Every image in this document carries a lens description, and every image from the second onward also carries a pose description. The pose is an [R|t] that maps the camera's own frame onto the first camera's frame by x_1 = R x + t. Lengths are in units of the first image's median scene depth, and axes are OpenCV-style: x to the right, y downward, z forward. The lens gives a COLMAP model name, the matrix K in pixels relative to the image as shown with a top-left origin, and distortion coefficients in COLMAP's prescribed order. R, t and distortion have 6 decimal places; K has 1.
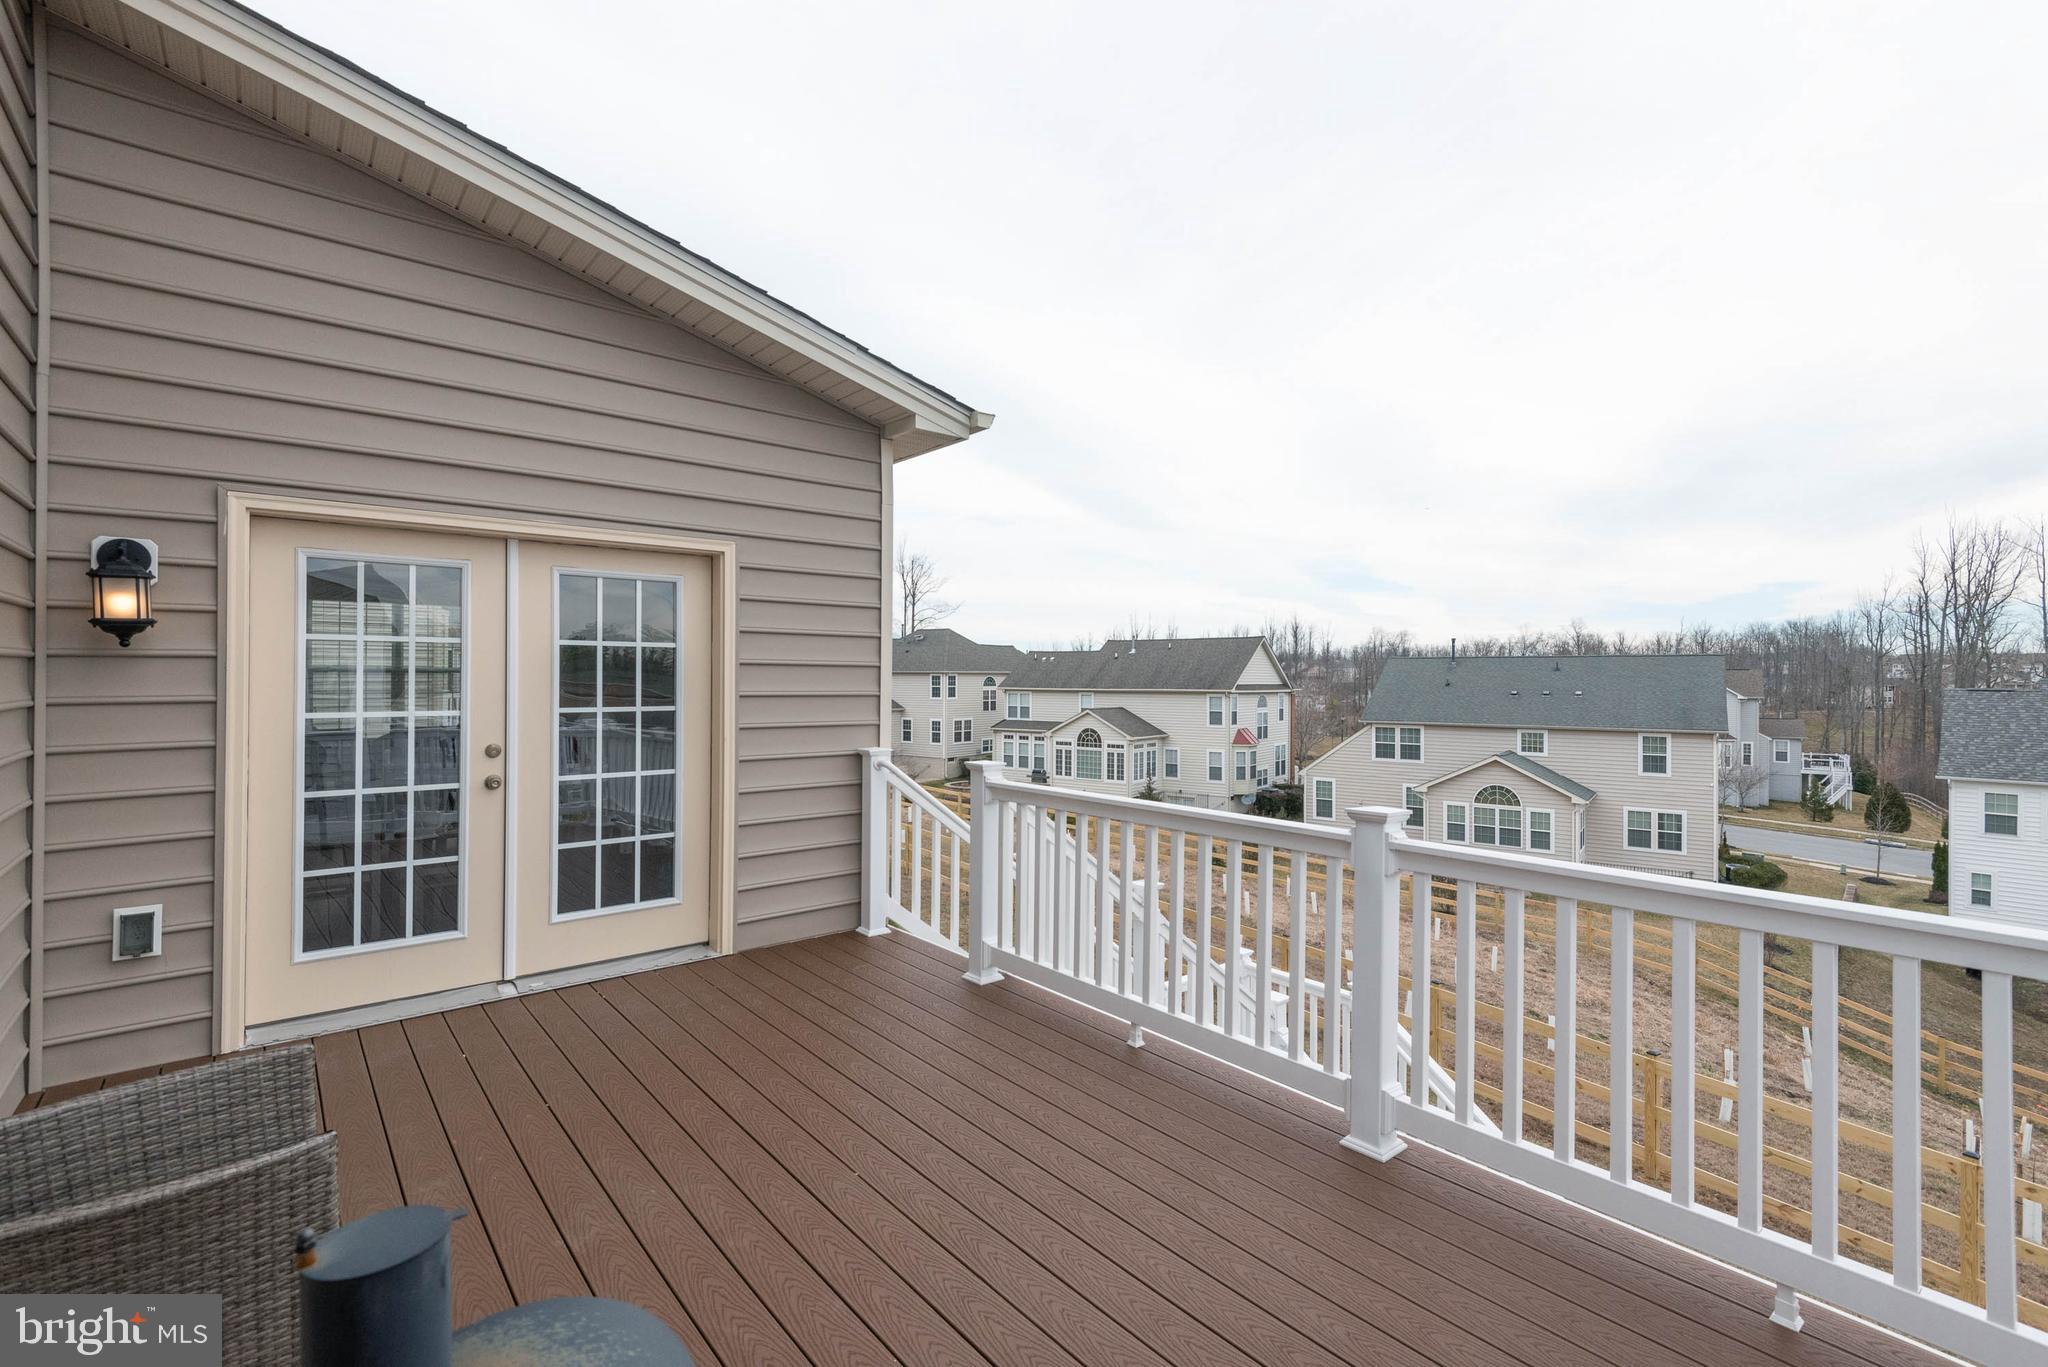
lens RADIAL K [[918.8, 0, 1024.0], [0, 918.8, 683.5], [0, 0, 1]] dist [0.047004, -0.027774]
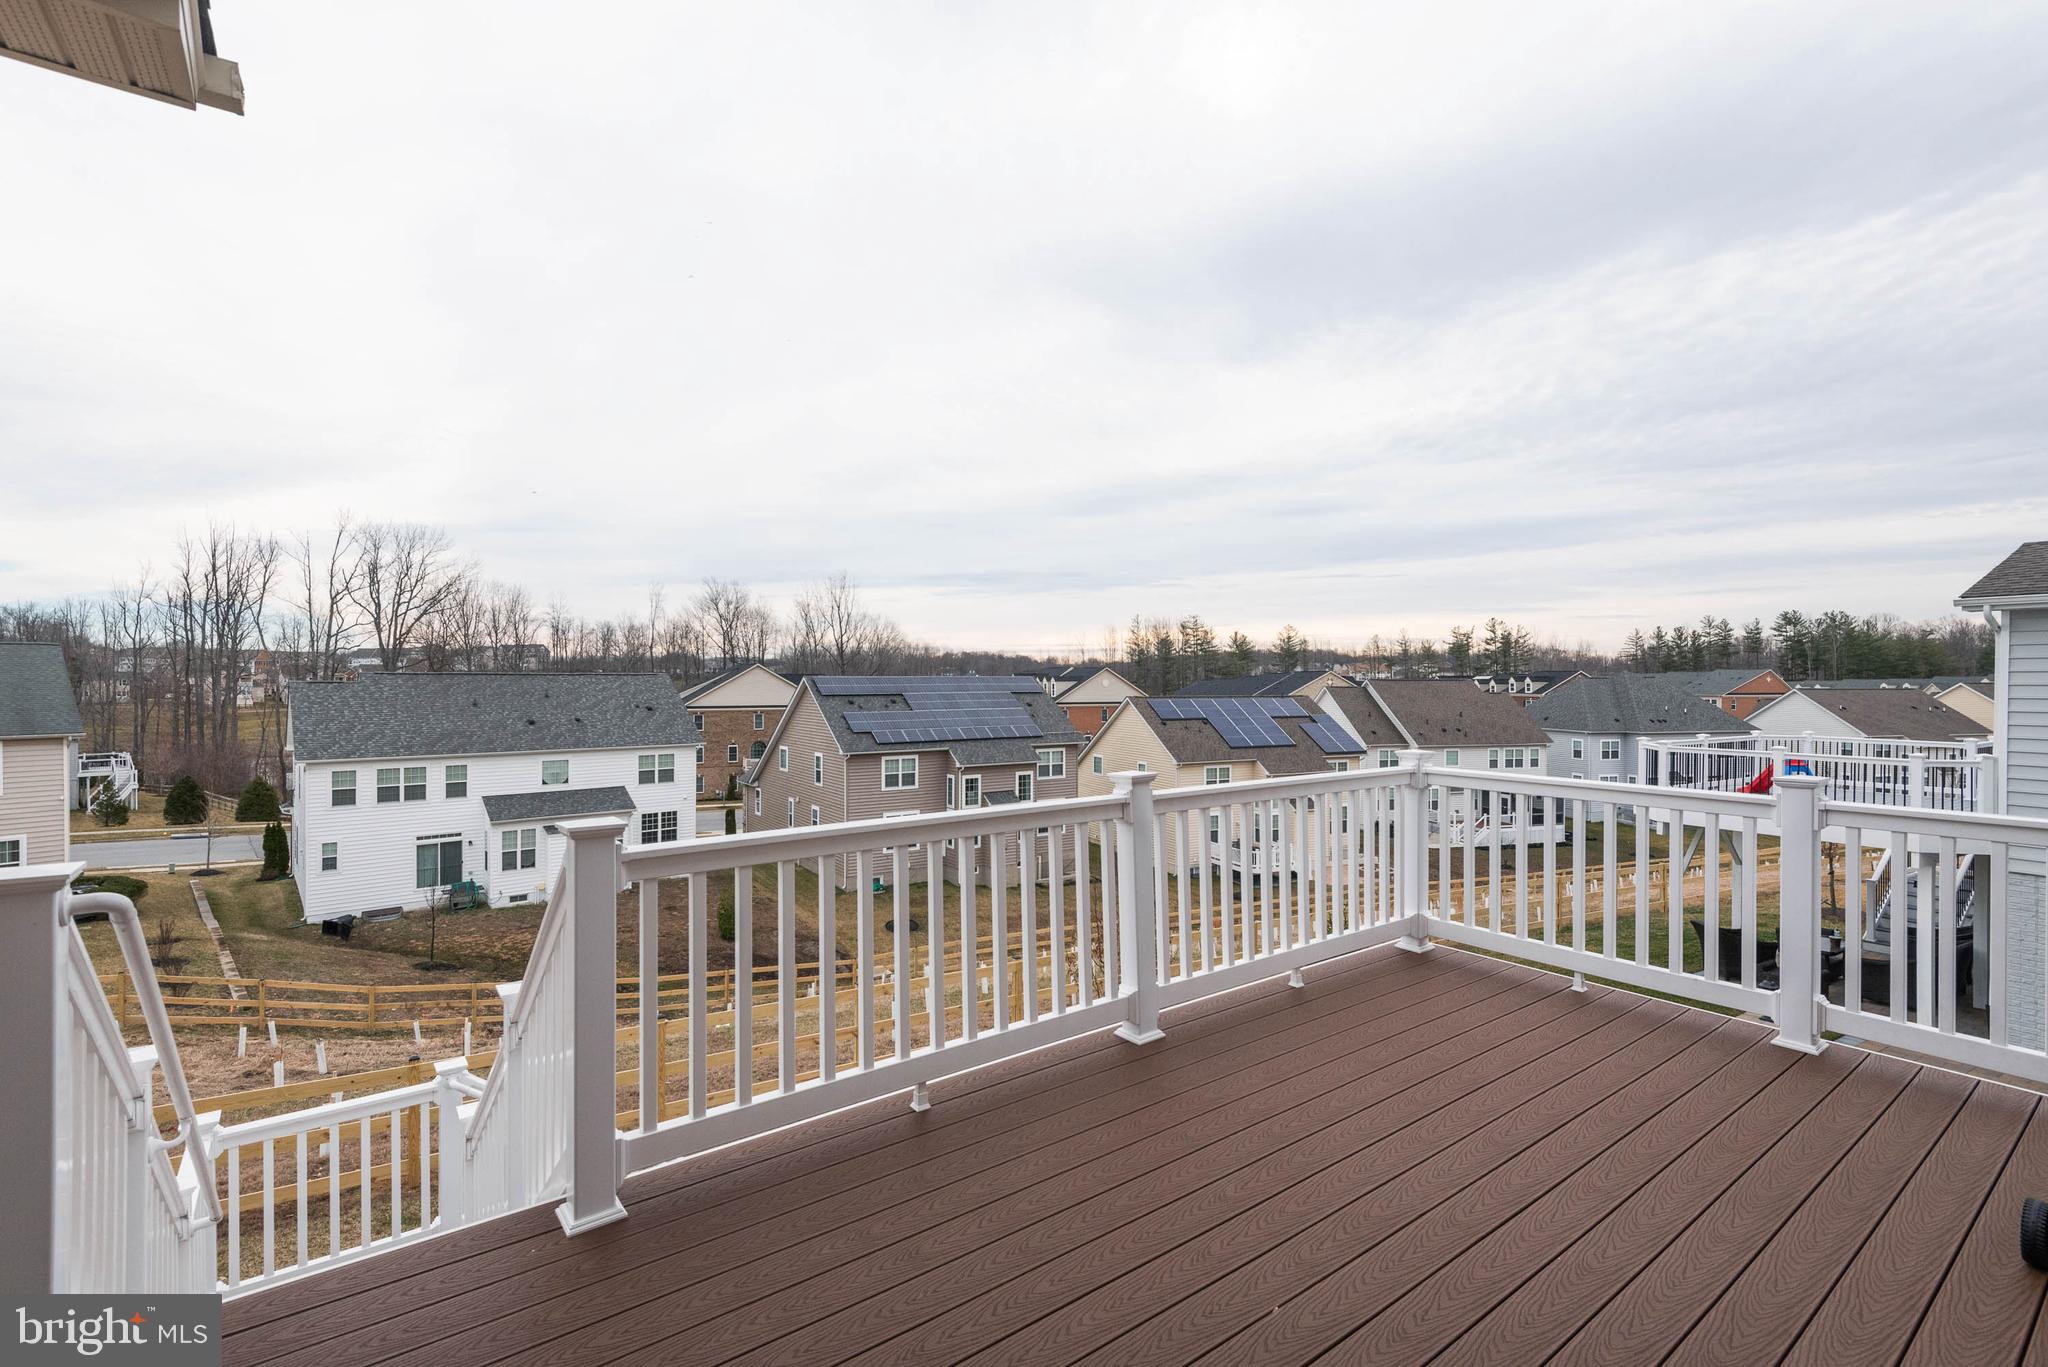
lens RADIAL K [[935.6, 0, 1024.0], [0, 935.6, 683.5], [0, 0, 1]] dist [0.036647, -0.029557]
pose [[0.054205, -0.016822, 0.998388, -0.050598], [0.010232, 0.999815, 0.016291, -0.000525], [-0.998477, 0.009333, 0.054367, 0.060219]]
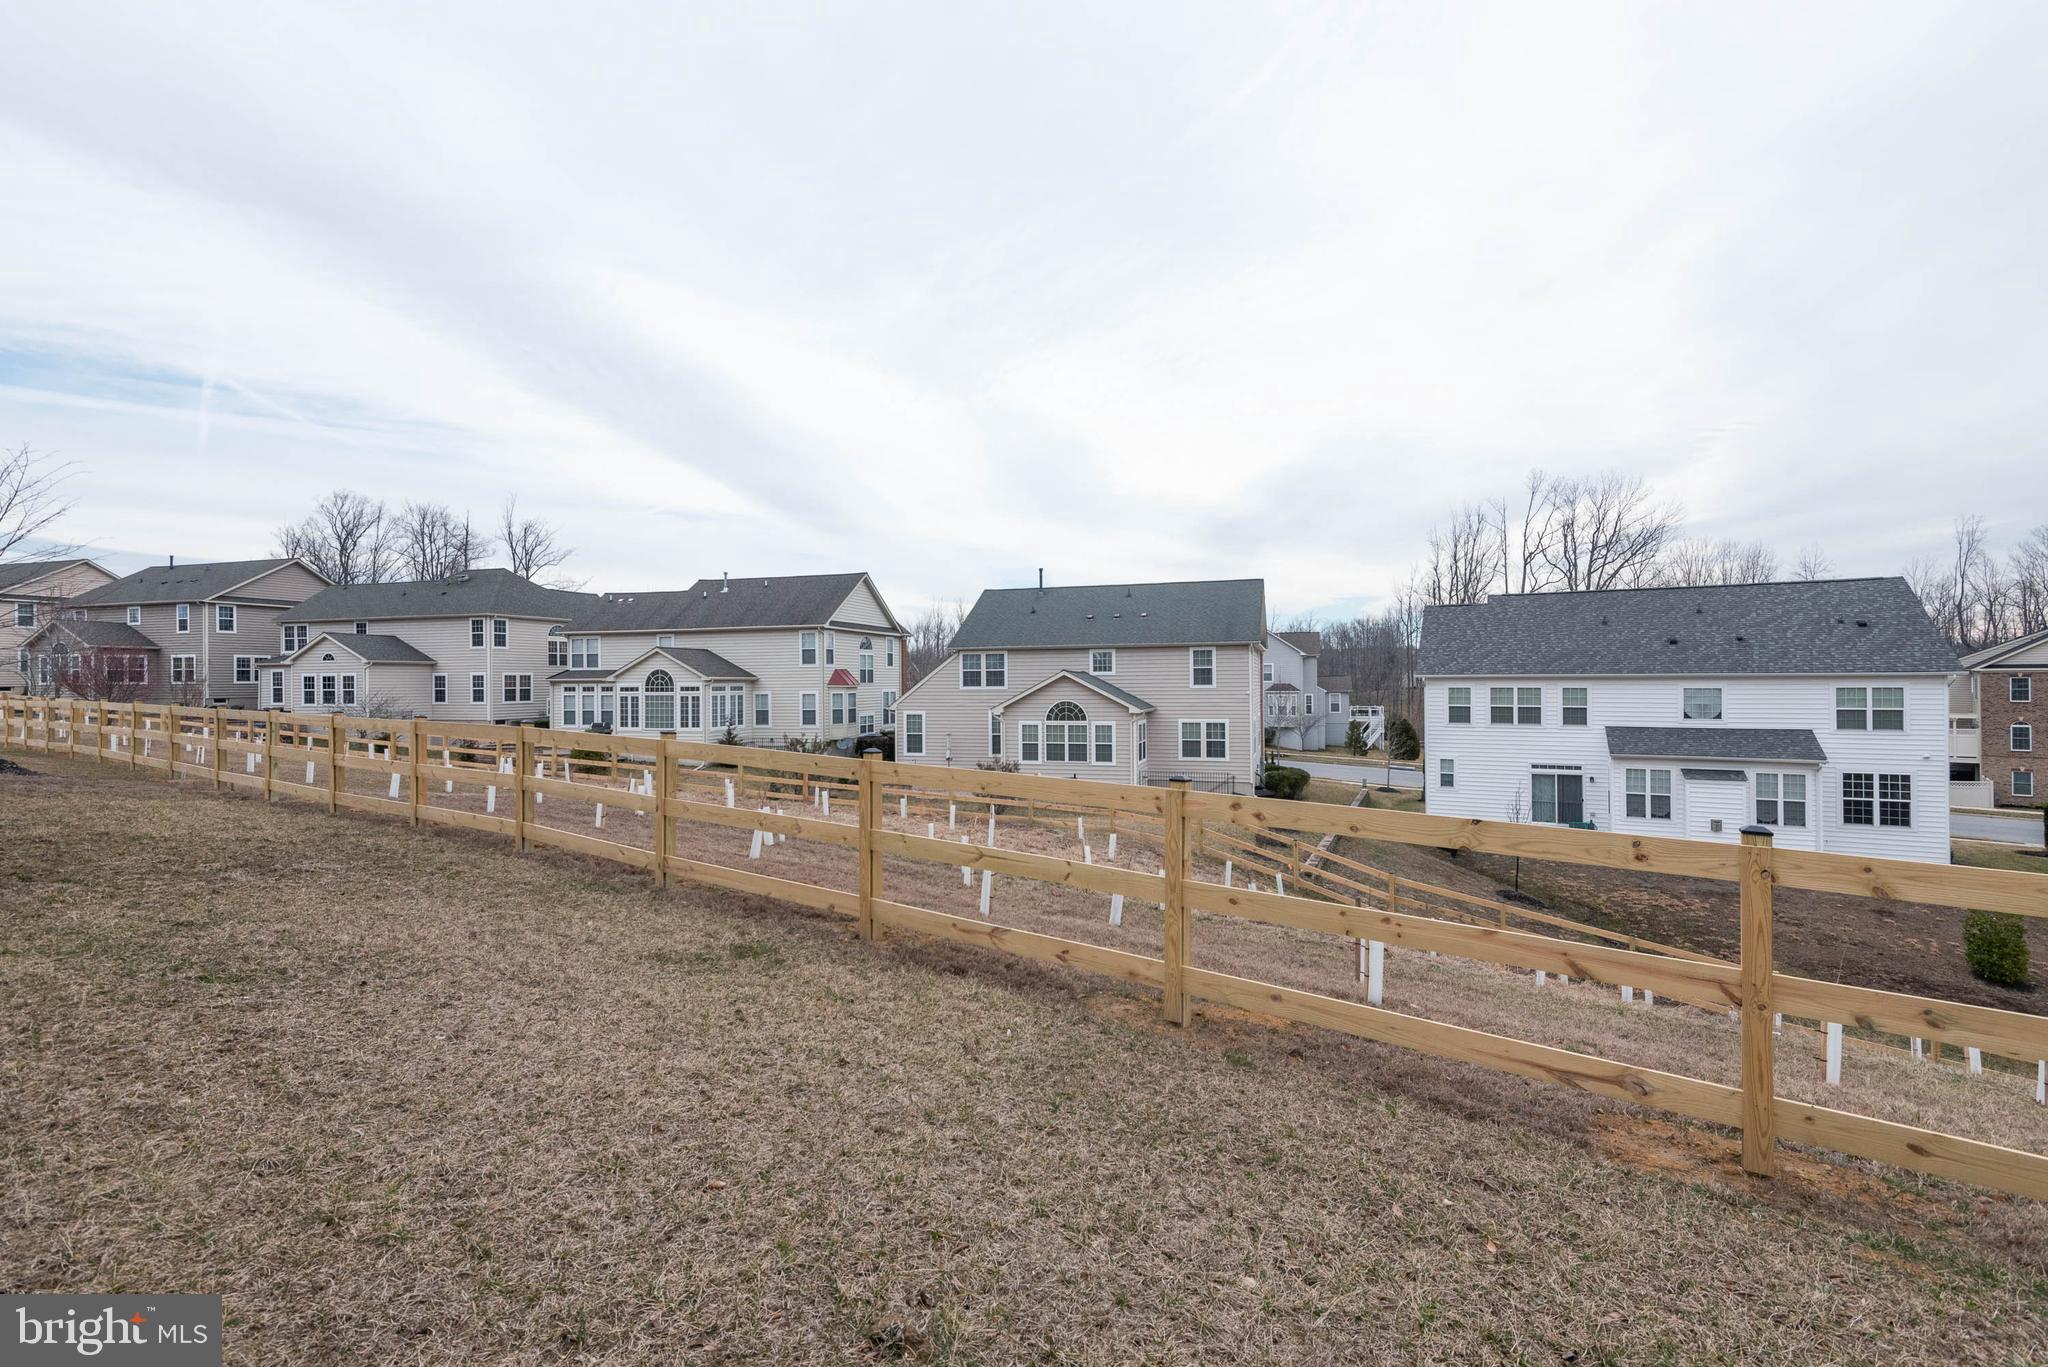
lens RADIAL K [[918.8, 0, 1024.0], [0, 918.8, 683.5], [0, 0, 1]] dist [0.047004, -0.027774]
pose [[0.943790, -0.017090, 0.330105, 0.106615], [0.016971, 0.999851, 0.003243, 0.063898], [-0.330111, 0.002541, 0.943939, 0.067533]]
